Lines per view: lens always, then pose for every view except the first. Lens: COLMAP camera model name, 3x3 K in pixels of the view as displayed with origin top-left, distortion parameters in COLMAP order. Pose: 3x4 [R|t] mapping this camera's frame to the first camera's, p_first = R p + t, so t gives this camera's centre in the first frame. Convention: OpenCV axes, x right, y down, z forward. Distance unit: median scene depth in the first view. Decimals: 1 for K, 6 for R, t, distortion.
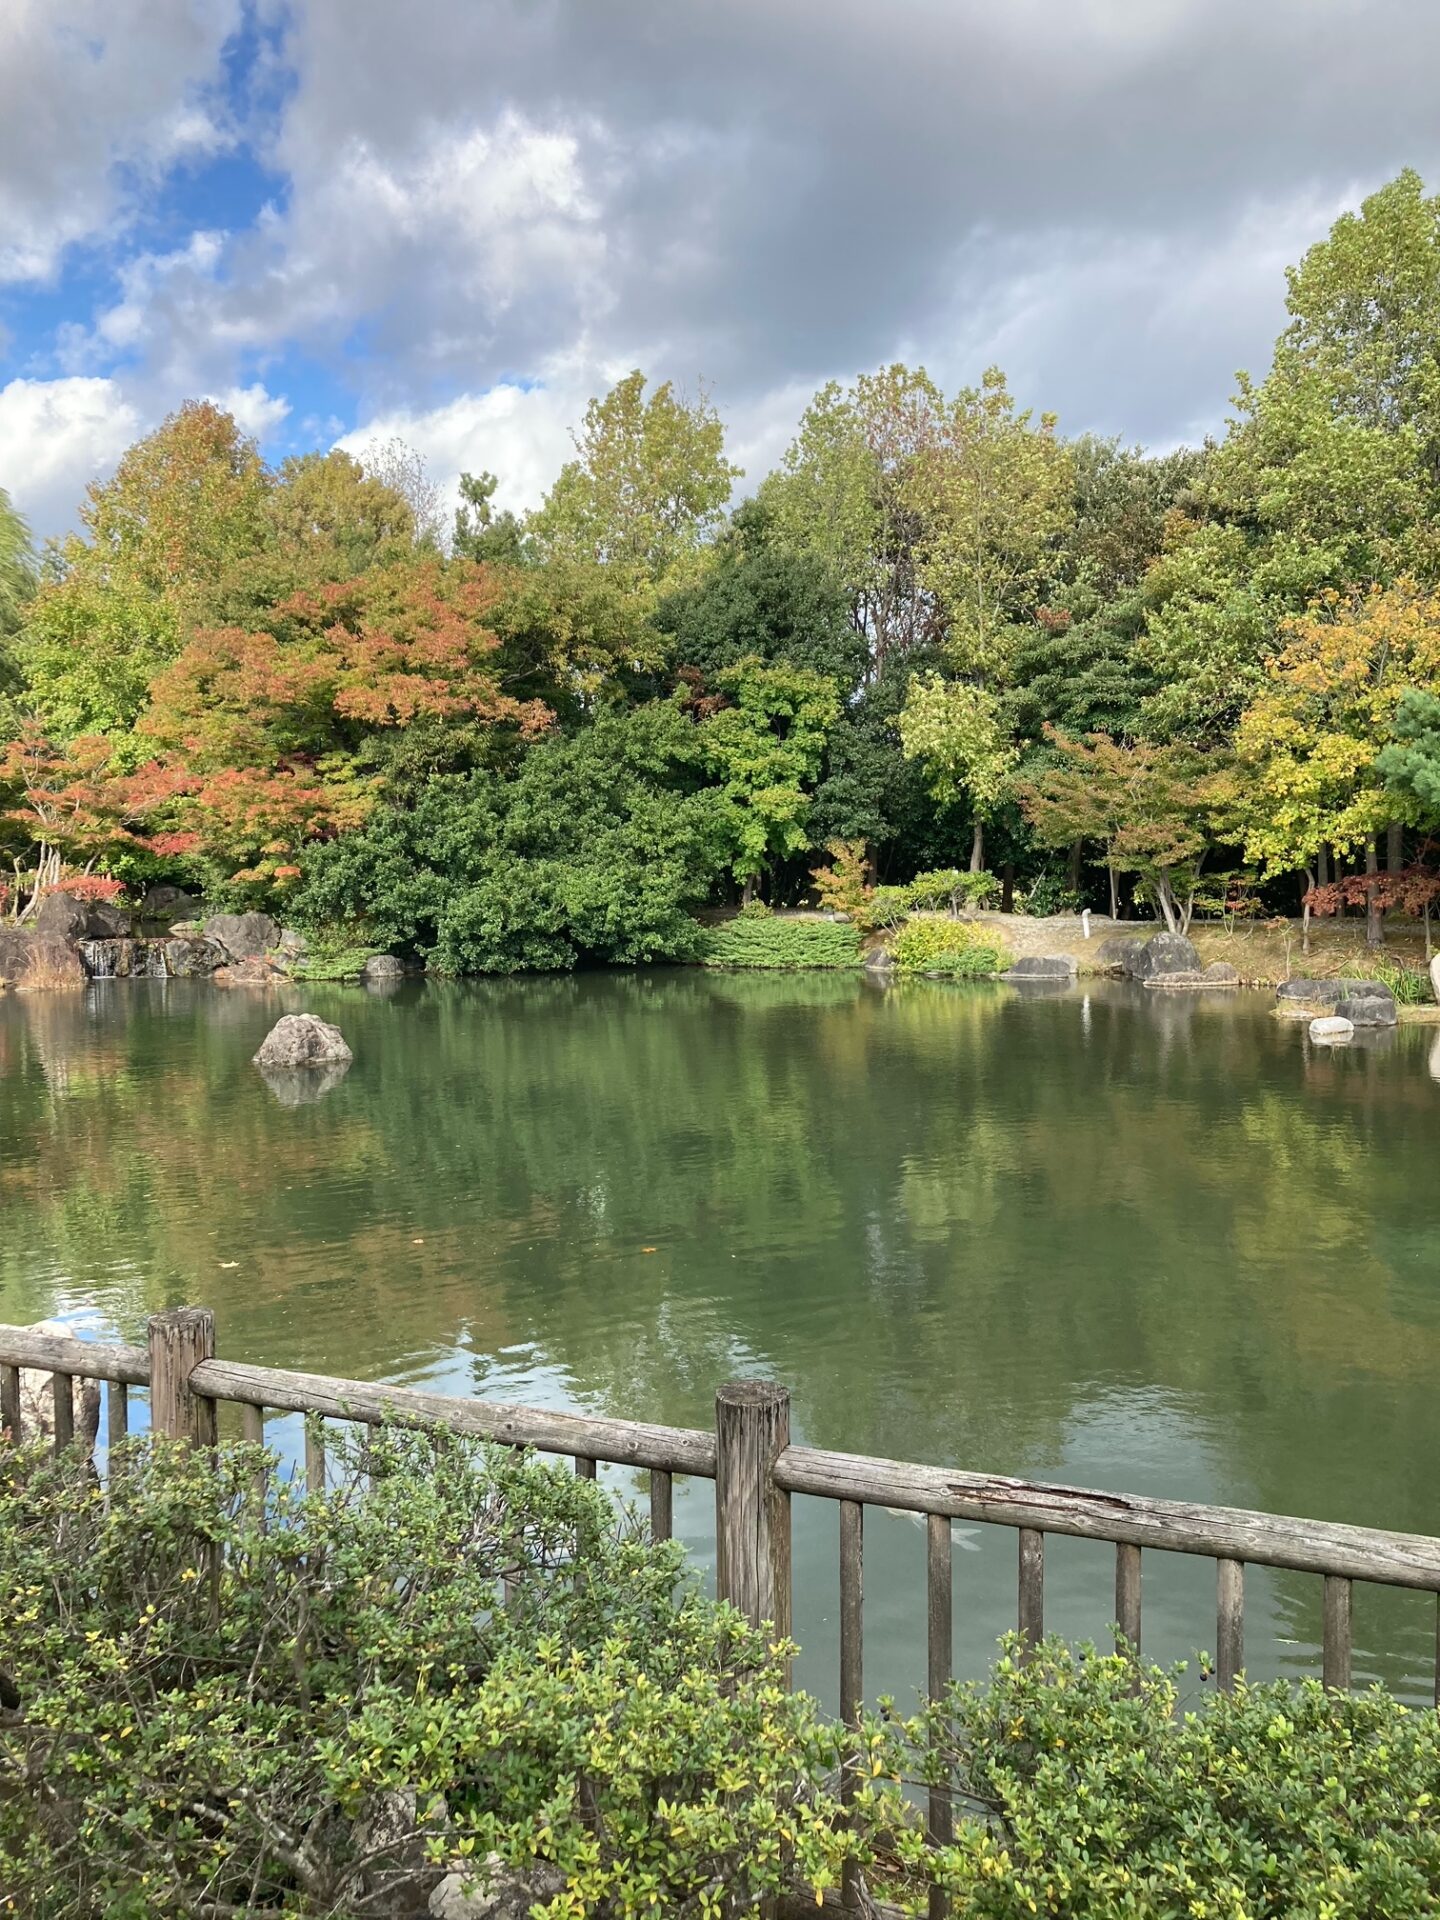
lens RADIAL K [[1575.8, 0, 720.0], [0, 1575.8, 960.0], [0, 0, 1]] dist [0.156173, -0.334432]
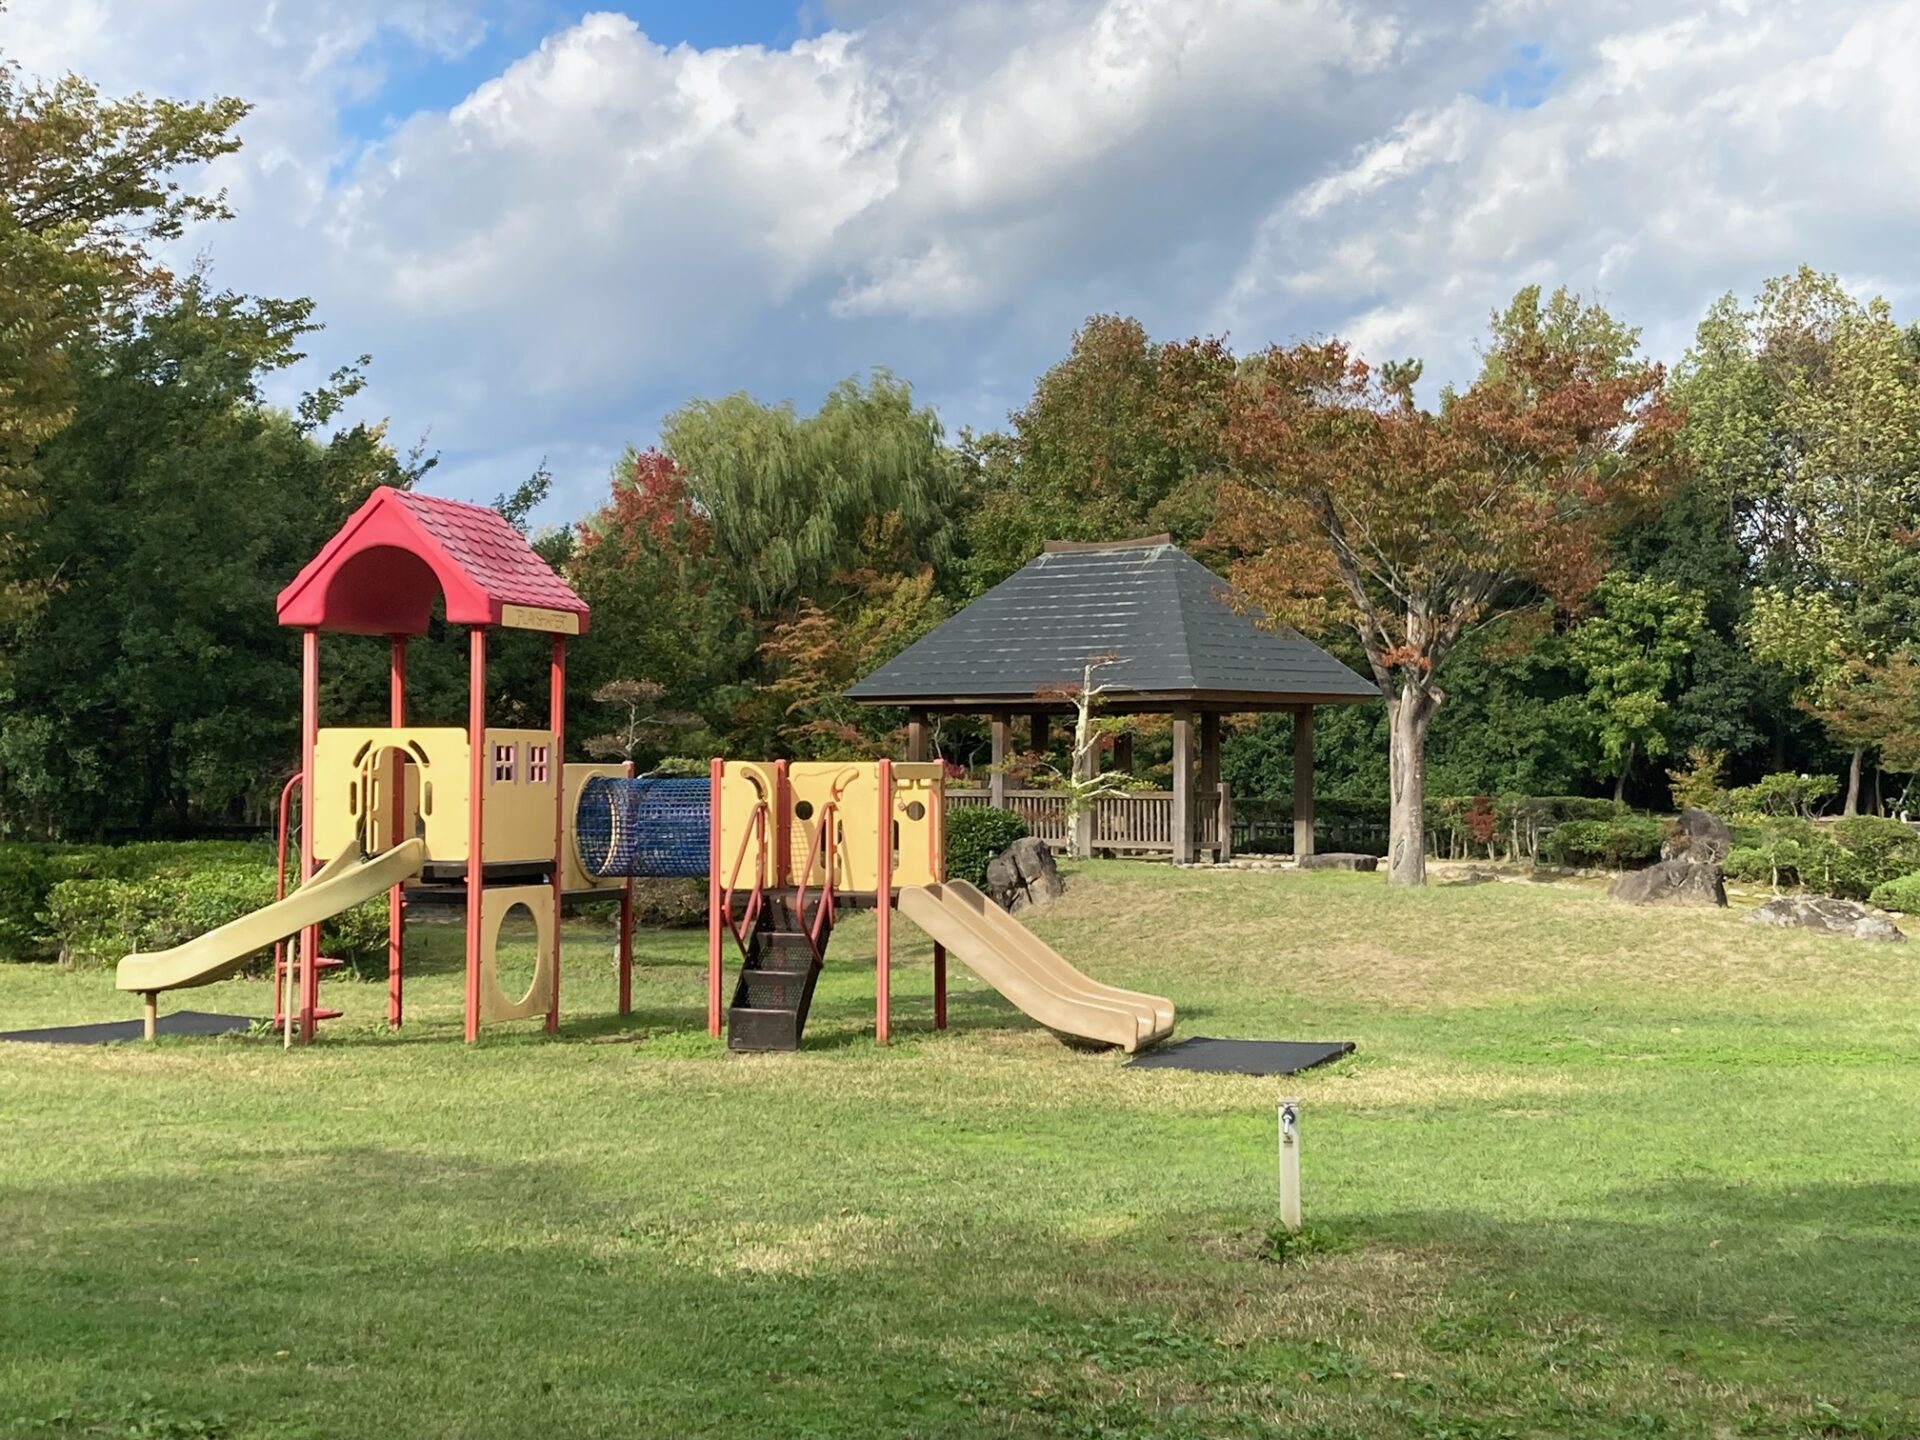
lens RADIAL K [[2923.0, 0, 960.0], [0, 2923.0, 720.0], [0, 0, 1]] dist [-0.018874, -0.019057]
pose [[0.939813, 0.007666, -0.341603, 0.286620], [-0.037302, 0.996075, -0.080271, 0.085325], [0.339647, 0.088182, 0.936410, -1.019912]]
